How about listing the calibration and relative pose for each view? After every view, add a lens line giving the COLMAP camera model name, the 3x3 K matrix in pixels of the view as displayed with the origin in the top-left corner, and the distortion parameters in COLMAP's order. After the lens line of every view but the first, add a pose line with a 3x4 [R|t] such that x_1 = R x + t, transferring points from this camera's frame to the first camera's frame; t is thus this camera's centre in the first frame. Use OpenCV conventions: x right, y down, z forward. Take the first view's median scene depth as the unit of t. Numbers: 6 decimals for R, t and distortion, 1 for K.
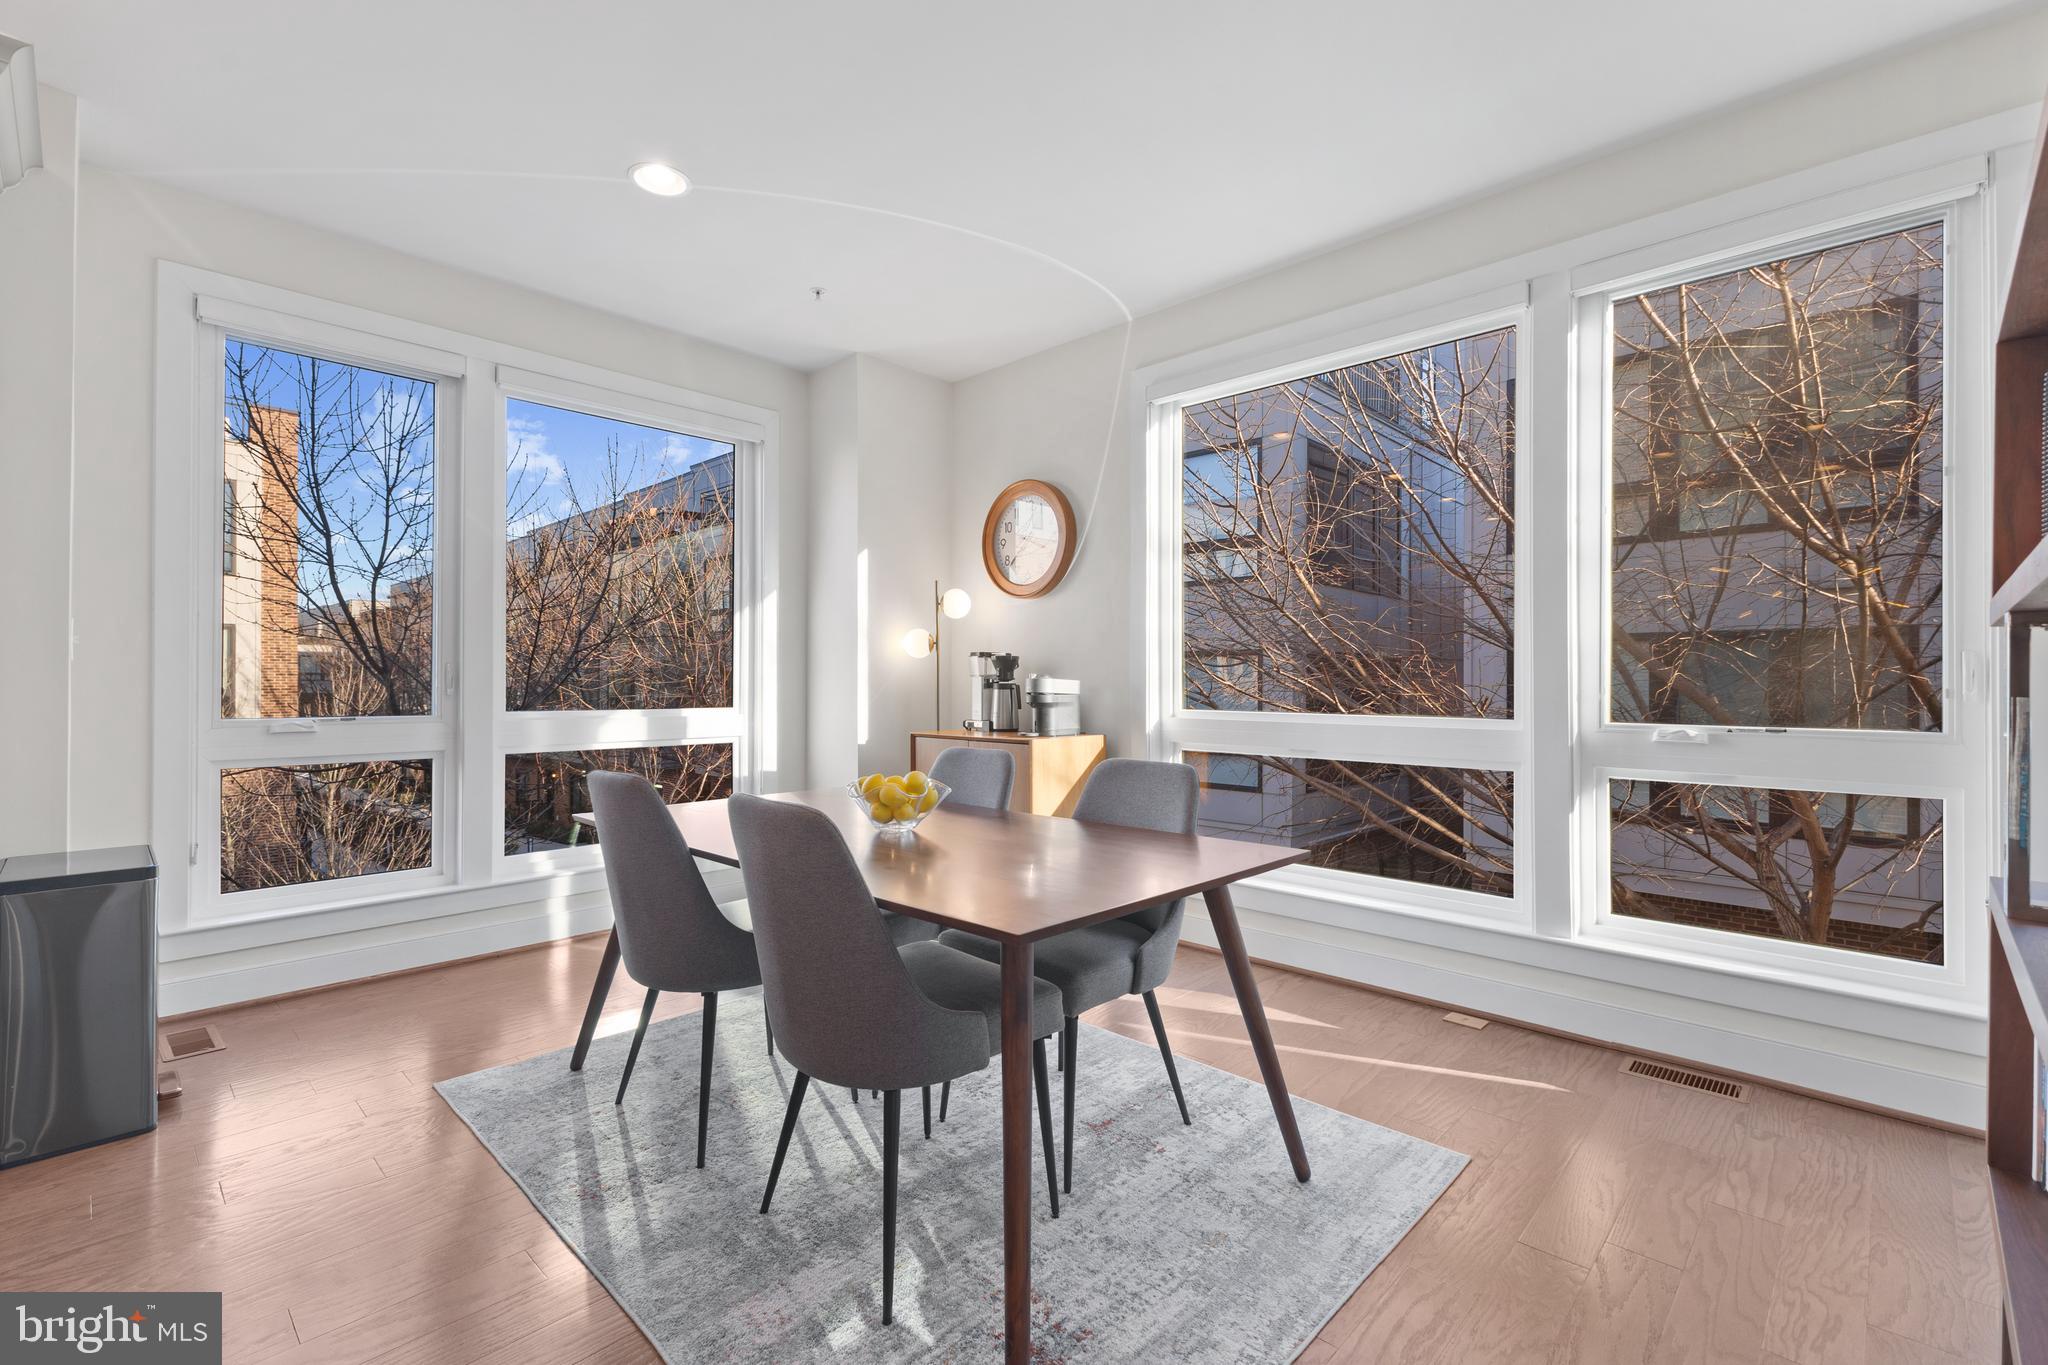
lens RADIAL K [[901.1, 0, 1021.8], [0, 901.1, 678.8], [0, 0, 1]] dist [0.012606, -0.000655]
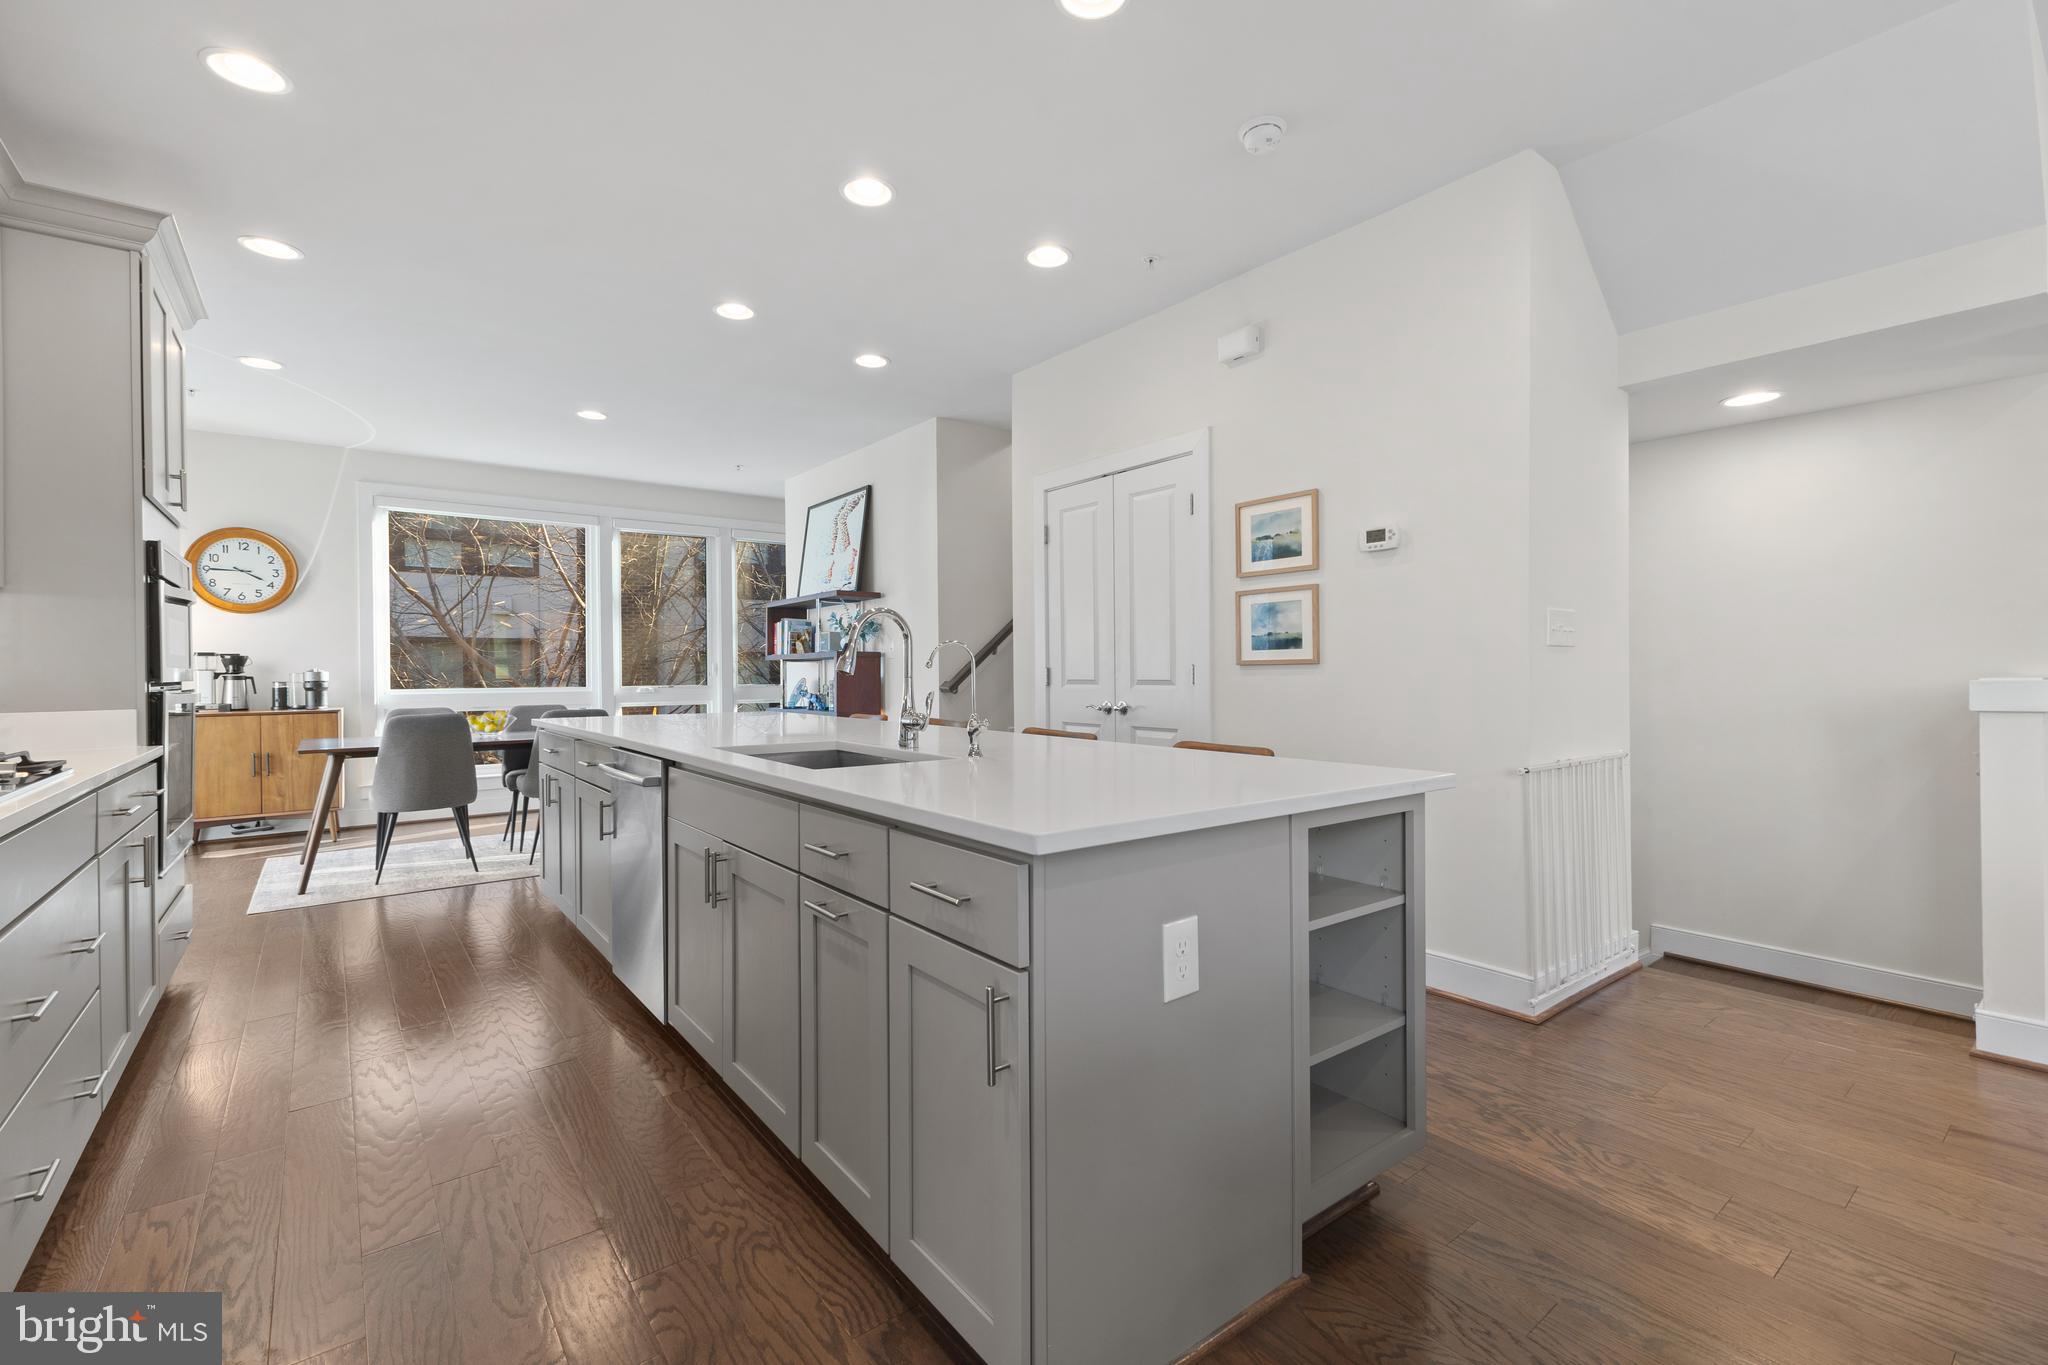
lens RADIAL K [[901.1, 0, 1027.2], [0, 901.1, 681.9], [0, 0, 1]] dist [0.012606, -0.000655]
pose [[0.139565, -0.016345, 0.990078, -1.235503], [0.003616, 0.999866, 0.015997, -0.002857], [-0.990206, 0.001348, 0.139606, -0.388741]]
